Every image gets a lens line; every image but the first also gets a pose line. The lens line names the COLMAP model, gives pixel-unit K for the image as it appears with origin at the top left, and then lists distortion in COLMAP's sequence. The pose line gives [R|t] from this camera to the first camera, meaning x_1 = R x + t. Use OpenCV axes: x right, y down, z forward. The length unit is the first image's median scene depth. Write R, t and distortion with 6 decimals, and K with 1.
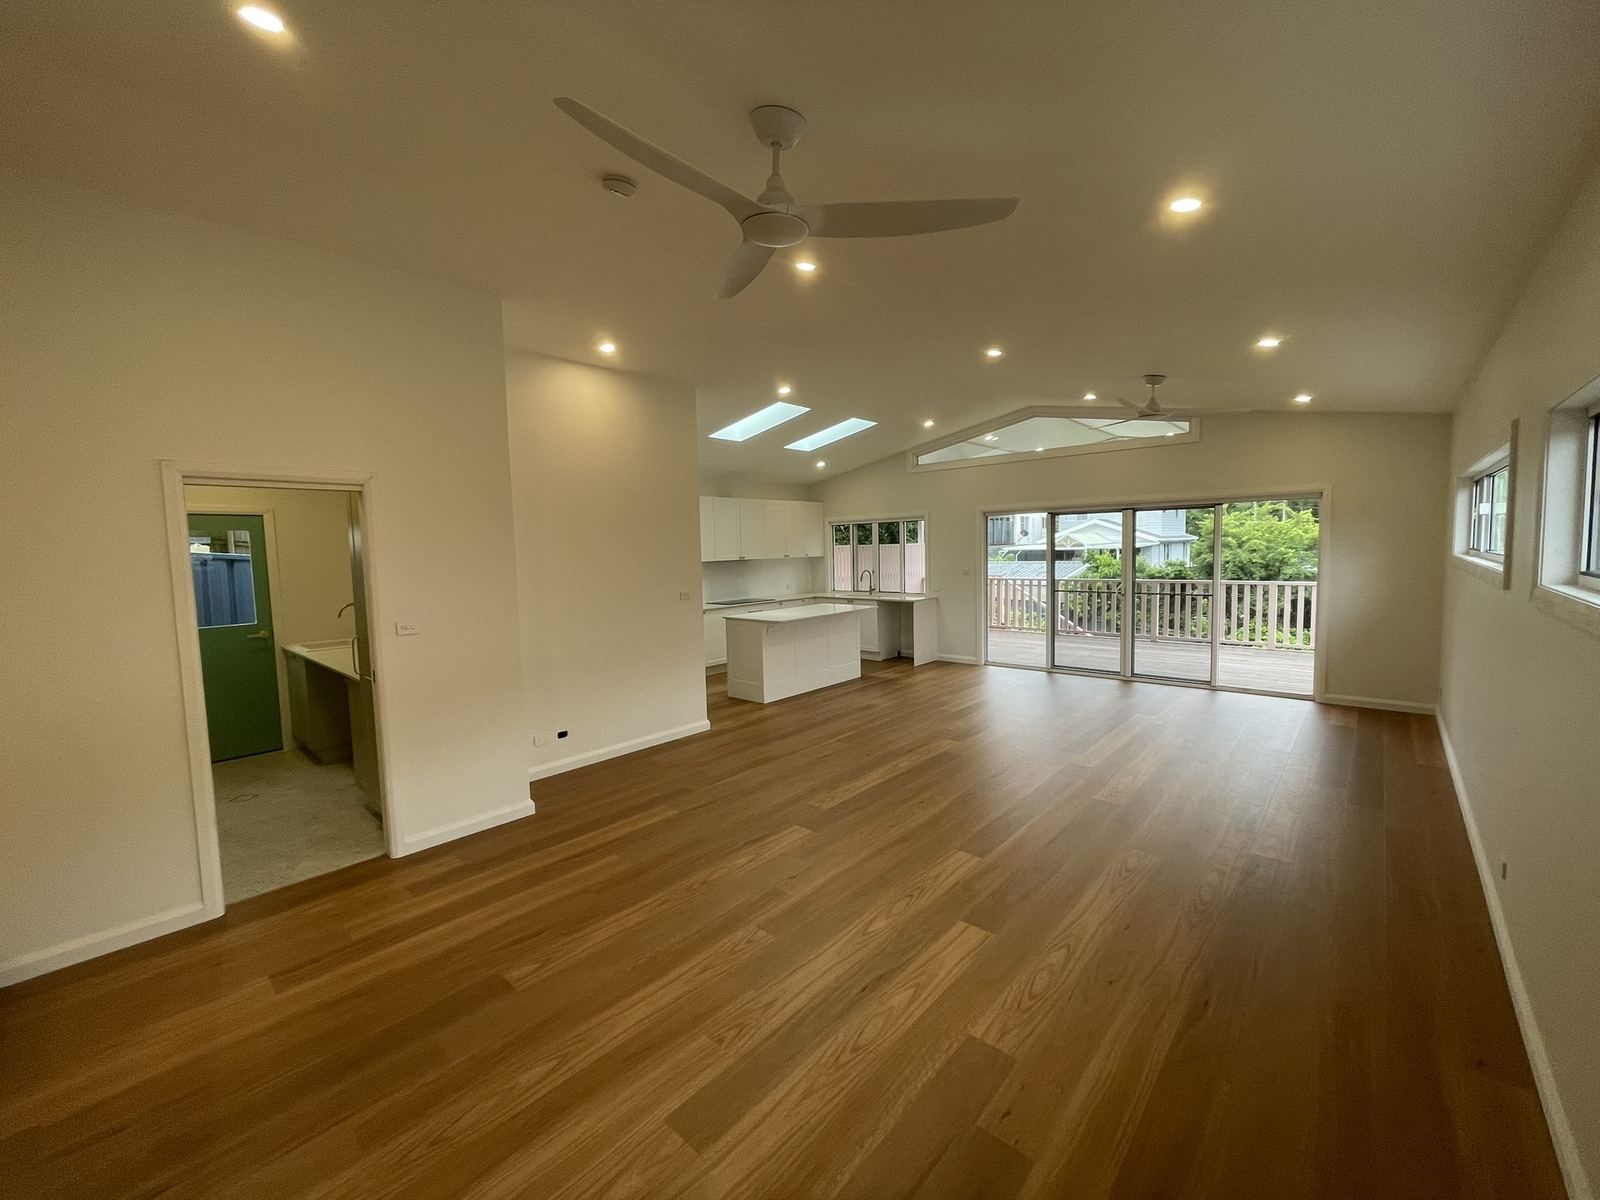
lens RADIAL K [[640.9, 0, 807.6], [0, 640.9, 598.6], [0, 0, 1]] dist [0.002324, 0.000060]
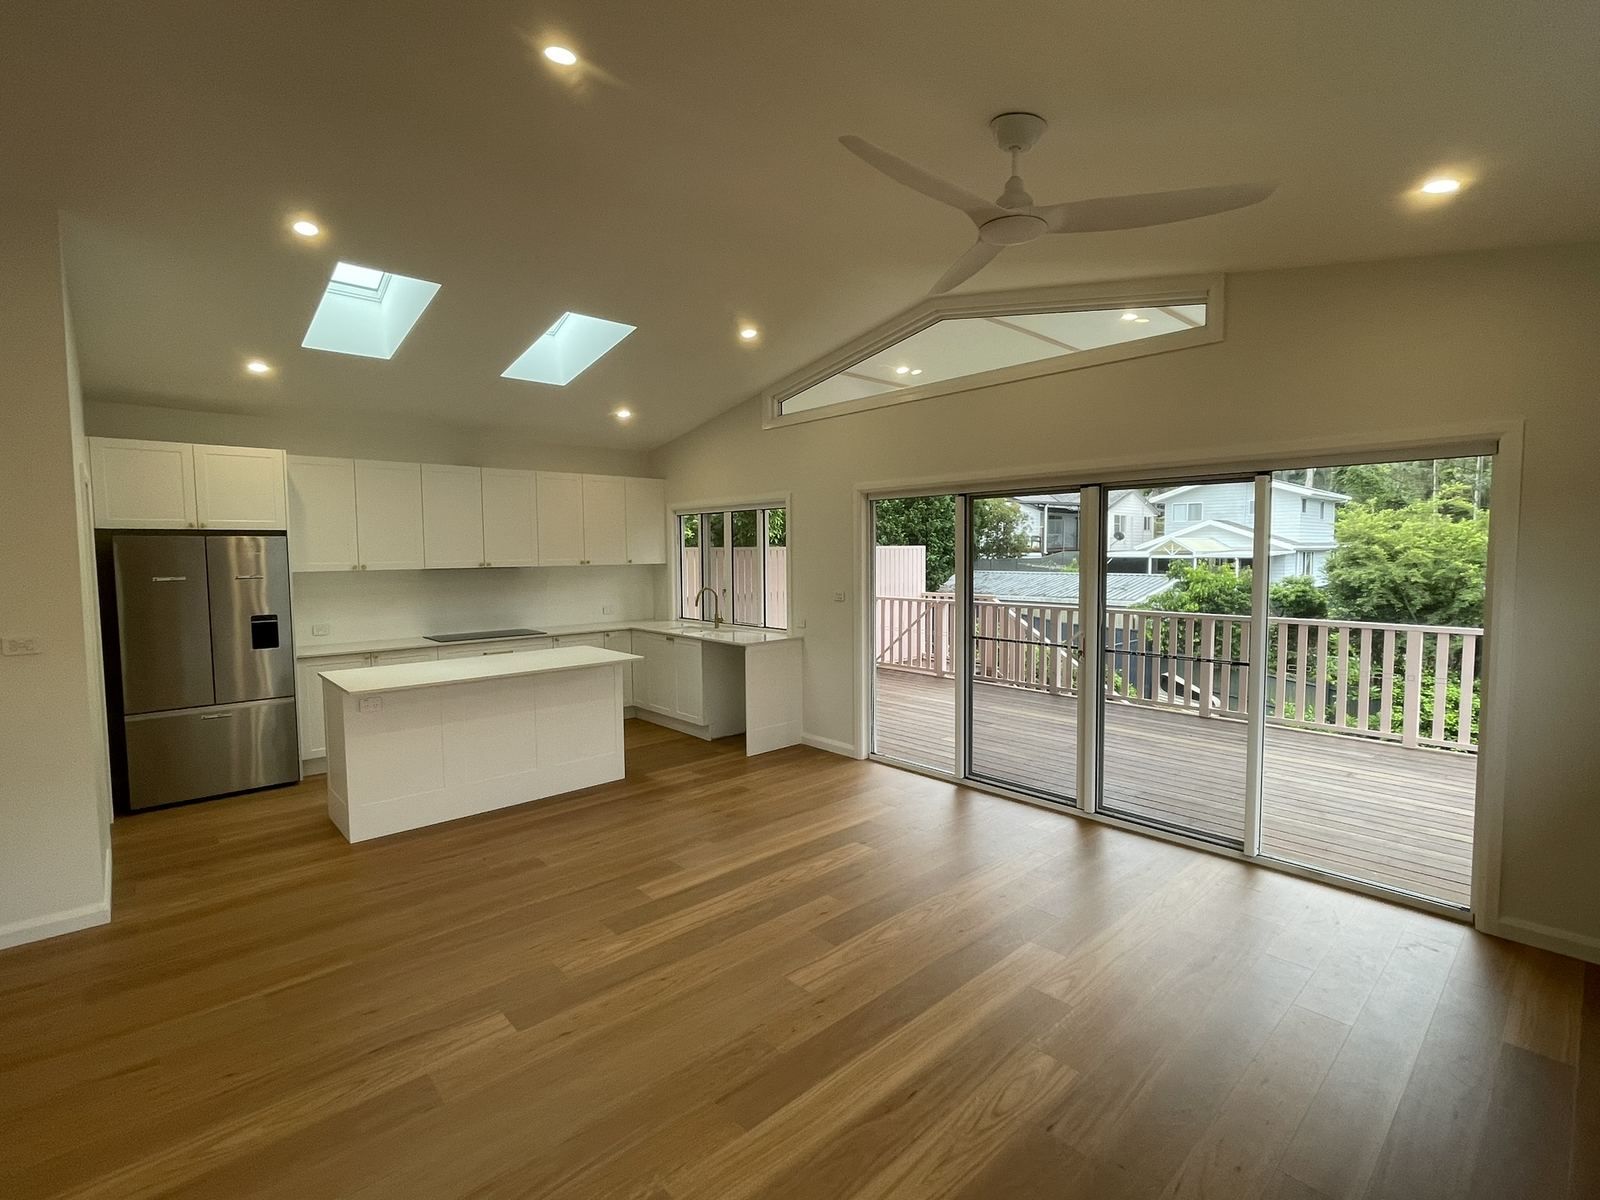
lens RADIAL K [[744.0, 0, 801.7], [0, 744.0, 596.4], [0, 0, 1]] dist [-0.000330, 0.000642]
pose [[0.994966, 0.023076, -0.097523, 0.248711], [-0.024603, 0.999592, -0.014489, -0.027836], [0.097149, 0.016815, 0.995128, 0.294067]]
